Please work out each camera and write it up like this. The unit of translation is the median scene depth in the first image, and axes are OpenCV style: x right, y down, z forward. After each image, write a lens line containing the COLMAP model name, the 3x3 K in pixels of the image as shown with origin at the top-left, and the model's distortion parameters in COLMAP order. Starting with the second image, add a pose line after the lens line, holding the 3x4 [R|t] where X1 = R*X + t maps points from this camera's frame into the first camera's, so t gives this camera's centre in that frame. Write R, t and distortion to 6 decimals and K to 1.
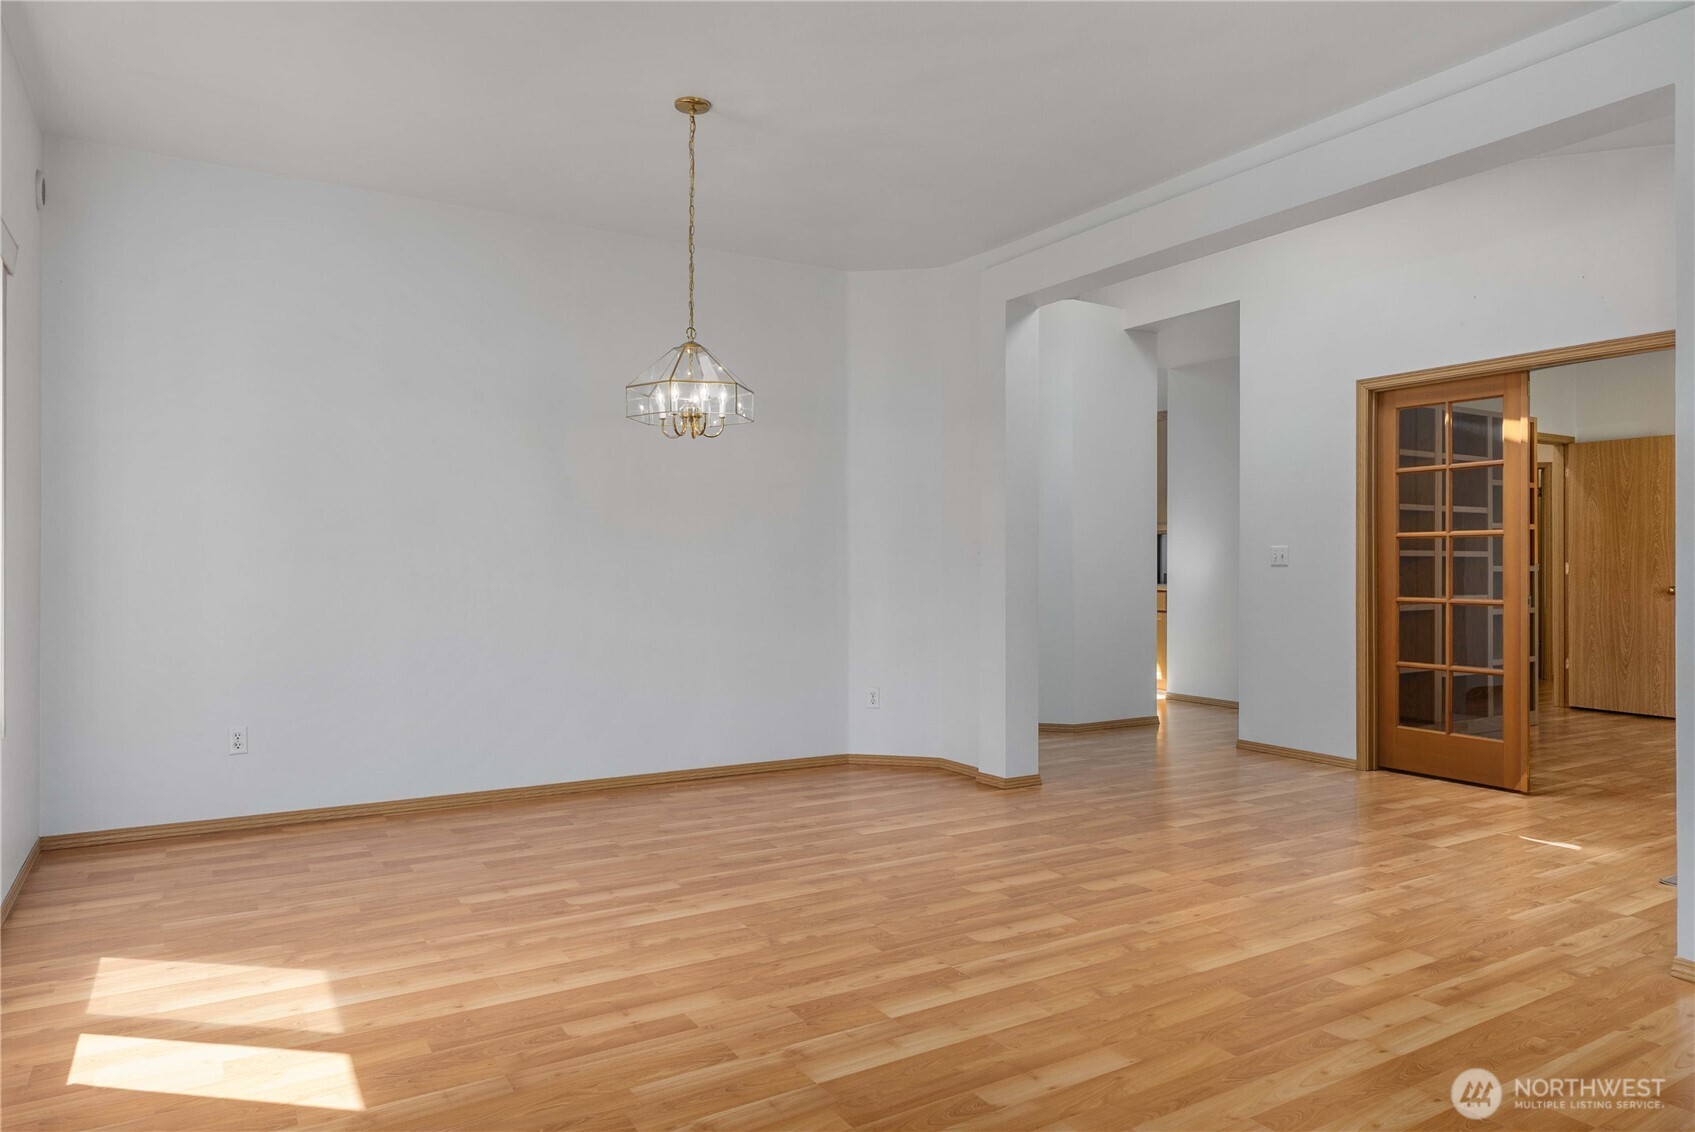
lens RADIAL K [[1069.0, 0, 847.8], [0, 1069.0, 554.0], [0, 0, 1]] dist [0.000875, 0.001736]
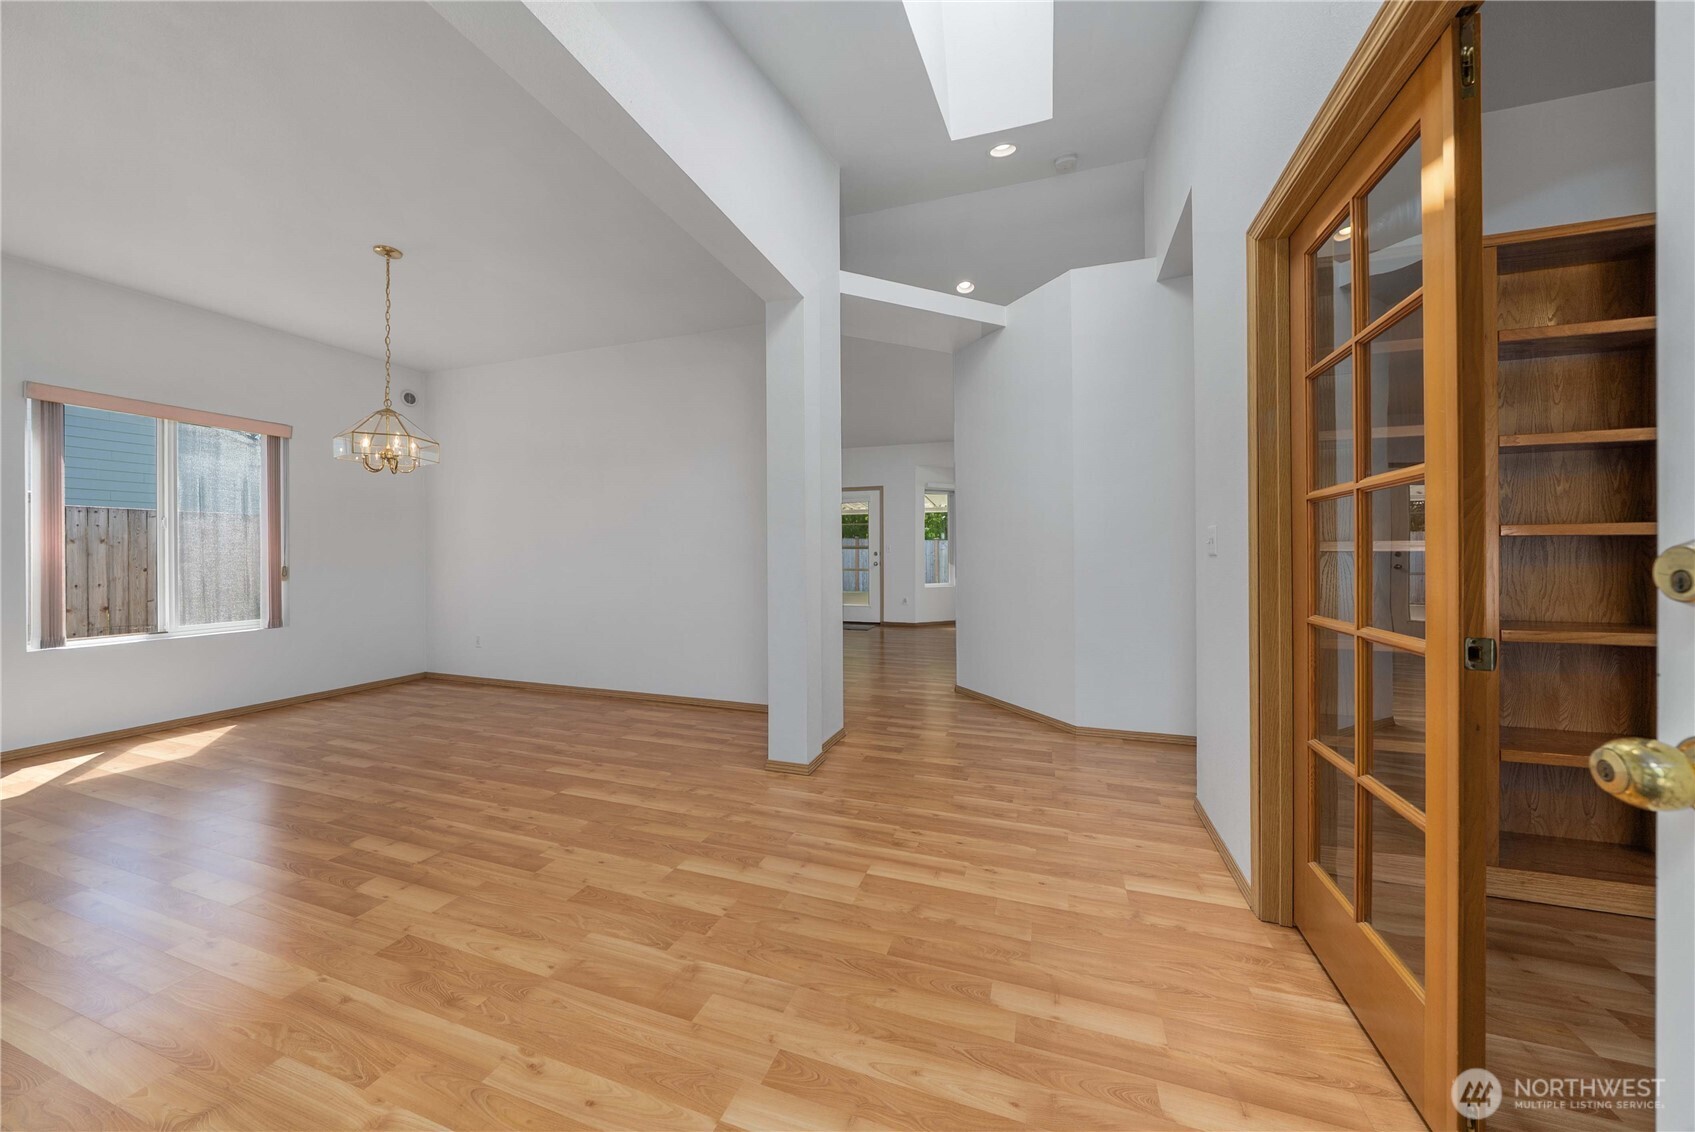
lens RADIAL K [[590.6, 0, 839.4], [0, 590.6, 551.2], [0, 0, 1]] dist [-0.001270, -0.000051]
pose [[0.622249, -0.008547, -0.782773, 1.135123], [0.012582, 0.999920, -0.000916, 0.014102], [0.782718, -0.009279, 0.622307, 1.233648]]
